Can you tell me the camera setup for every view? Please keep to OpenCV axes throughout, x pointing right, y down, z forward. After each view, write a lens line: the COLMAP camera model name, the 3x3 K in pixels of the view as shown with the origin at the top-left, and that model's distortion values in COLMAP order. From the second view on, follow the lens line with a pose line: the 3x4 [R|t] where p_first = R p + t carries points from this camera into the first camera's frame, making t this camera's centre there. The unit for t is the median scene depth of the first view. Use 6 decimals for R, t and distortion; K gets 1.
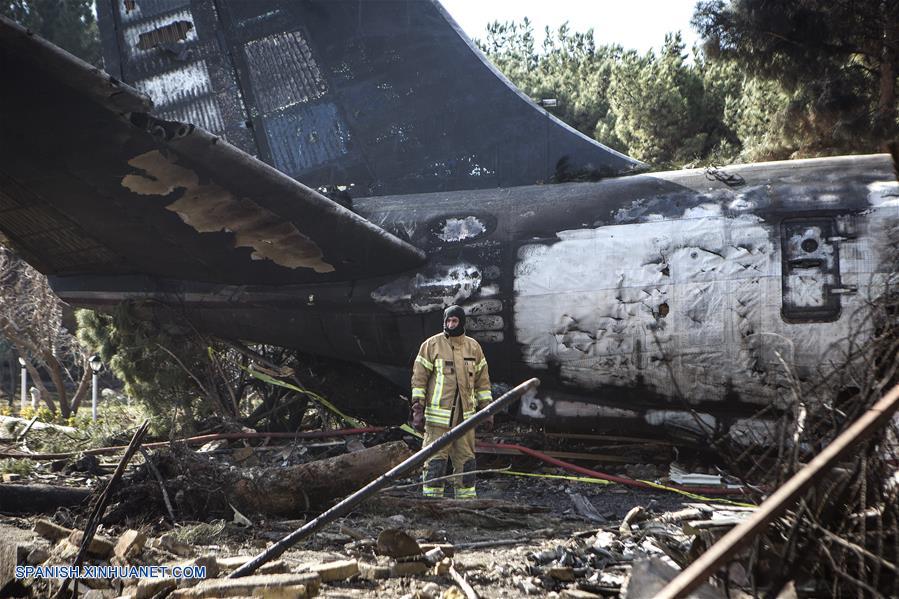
lens RADIAL K [[1653.8, 0, 449.5], [0, 1653.8, 299.5], [0, 0, 1]] dist [0.194118, 0.146124]
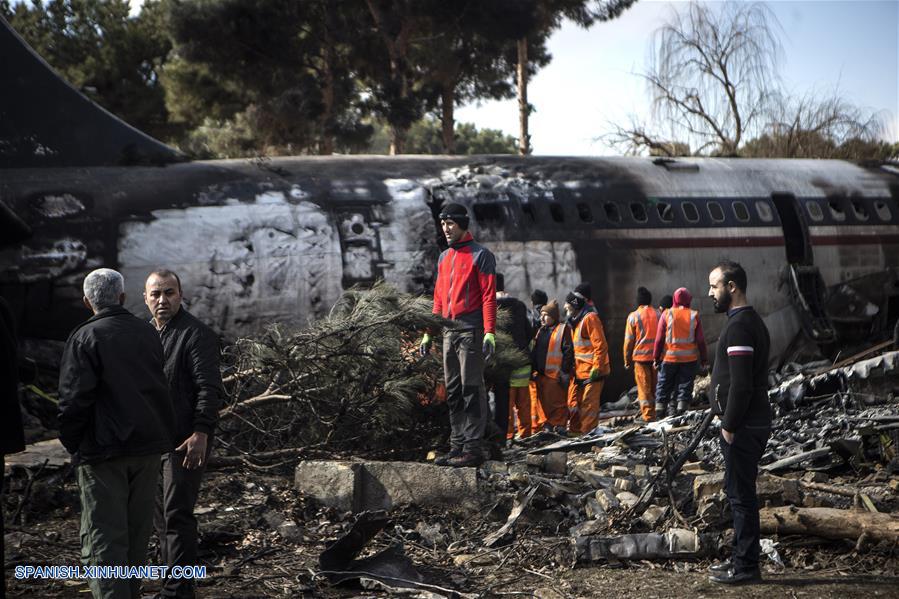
lens RADIAL K [[1653.8, 0, 449.5], [0, 1653.8, 299.5], [0, 0, 1]] dist [0.194118, 0.146124]
pose [[0.816073, -0.007897, 0.577895, -0.440577], [-0.008324, 0.999642, 0.025415, -0.011193], [-0.577889, -0.025551, 0.815715, -0.057226]]
